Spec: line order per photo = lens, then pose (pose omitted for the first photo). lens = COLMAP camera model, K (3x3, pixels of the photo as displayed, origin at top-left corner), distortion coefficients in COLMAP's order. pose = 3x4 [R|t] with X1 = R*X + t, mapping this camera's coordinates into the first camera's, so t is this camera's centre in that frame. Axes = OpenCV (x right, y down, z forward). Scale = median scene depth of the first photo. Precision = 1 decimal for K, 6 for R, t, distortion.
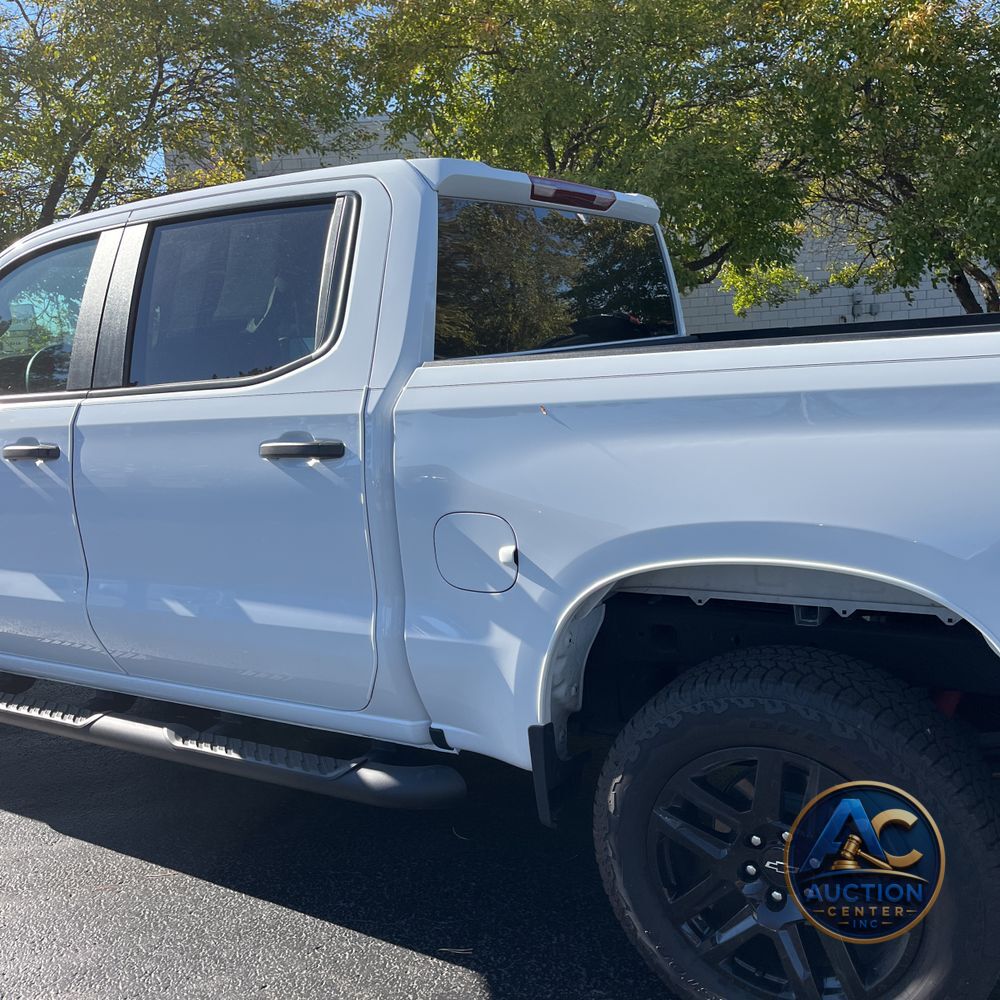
lens RADIAL K [[993.5, 0, 500.0], [0, 993.5, 500.0], [0, 0, 1]] dist [0.020178, 0.023149]
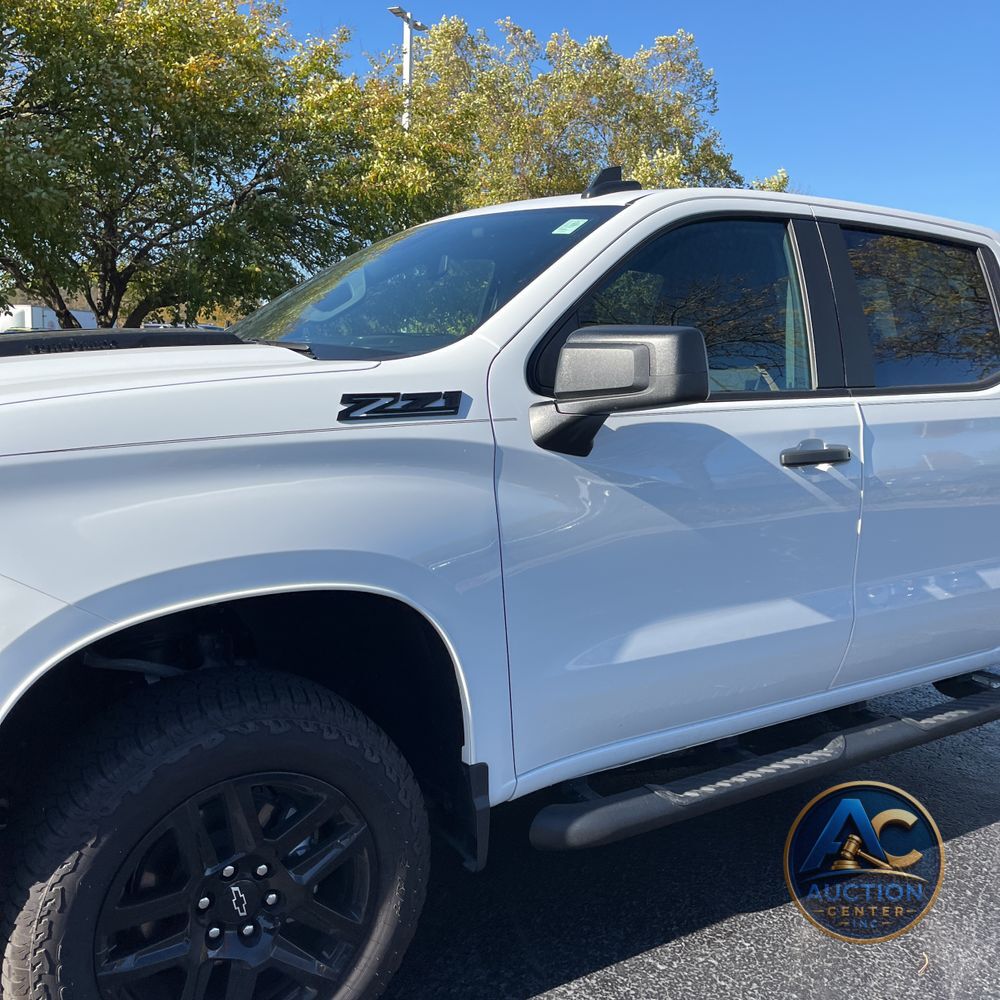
lens RADIAL K [[1005.4, 0, 504.7], [0, 1005.4, 500.6], [0, 0, 1]] dist [0.053456, -0.067538]
pose [[0.443298, -0.056443, 0.894595, -1.681457], [0.091879, 0.995620, 0.017288, -0.060439], [-0.891653, 0.074531, 0.446542, 1.037291]]
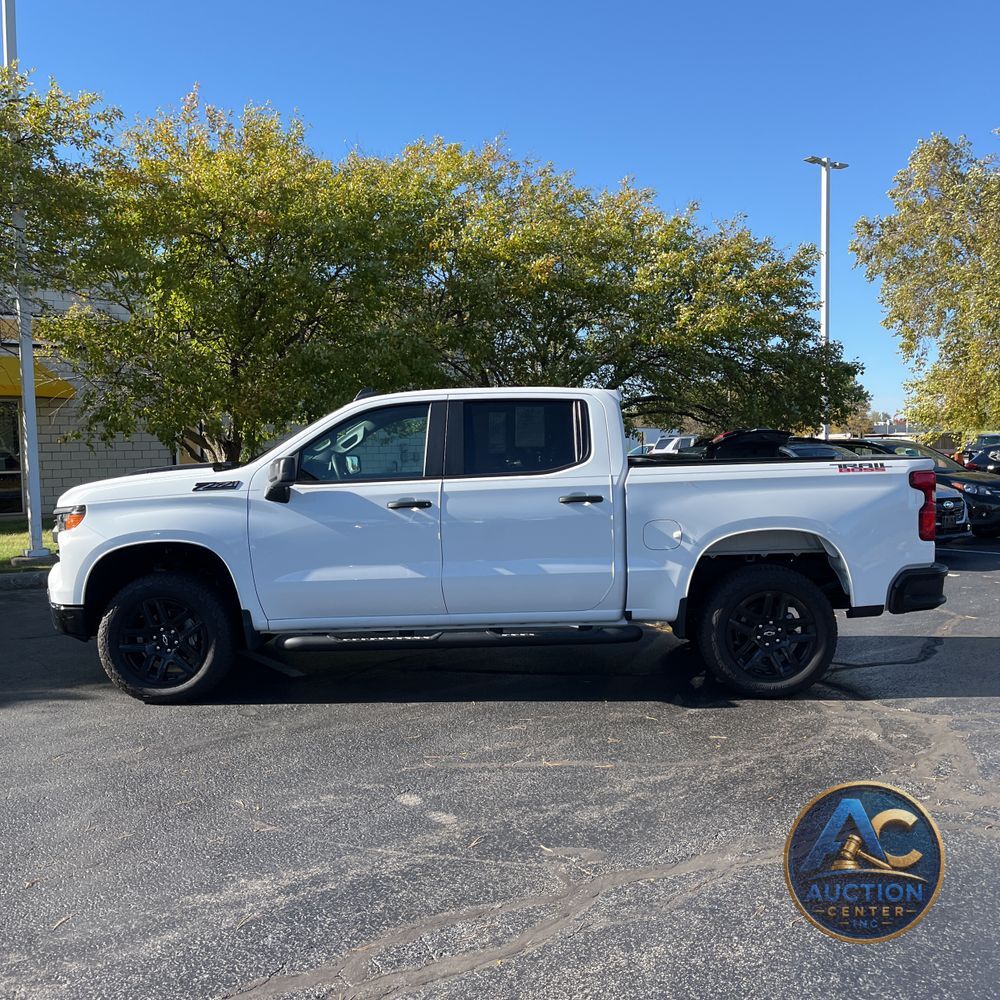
lens RADIAL K [[993.5, 0, 500.0], [0, 993.5, 500.0], [0, 0, 1]] dist [0.020178, 0.023149]
pose [[0.860076, 0.022292, 0.509678, -1.645397], [0.049825, 0.990598, -0.127406, 0.258246], [-0.507726, 0.134974, 0.850880, -1.015130]]
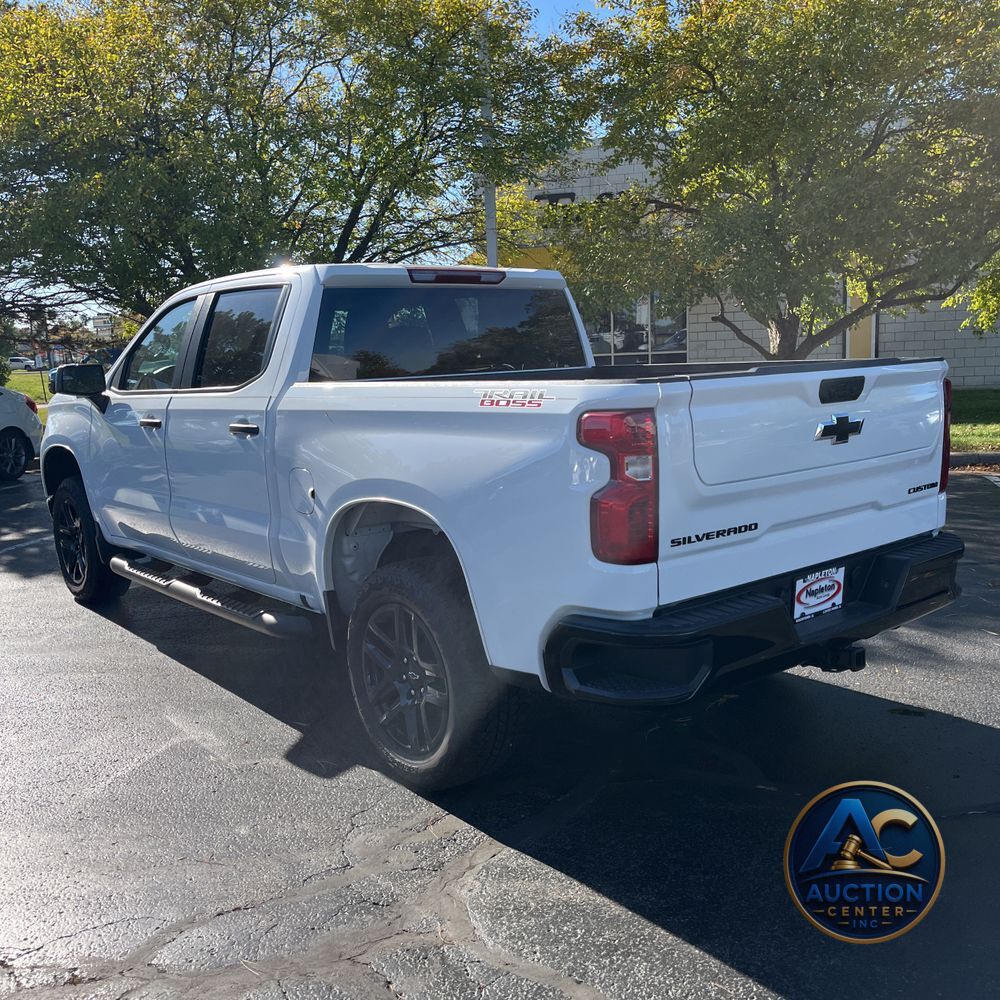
lens RADIAL K [[993.5, 0, 500.0], [0, 993.5, 500.0], [0, 0, 1]] dist [0.020178, 0.023149]
pose [[0.944445, 0.079916, -0.318807, 0.794386], [-0.078953, 0.996751, 0.015964, 0.011413], [0.319047, 0.010094, 0.947685, -0.523018]]
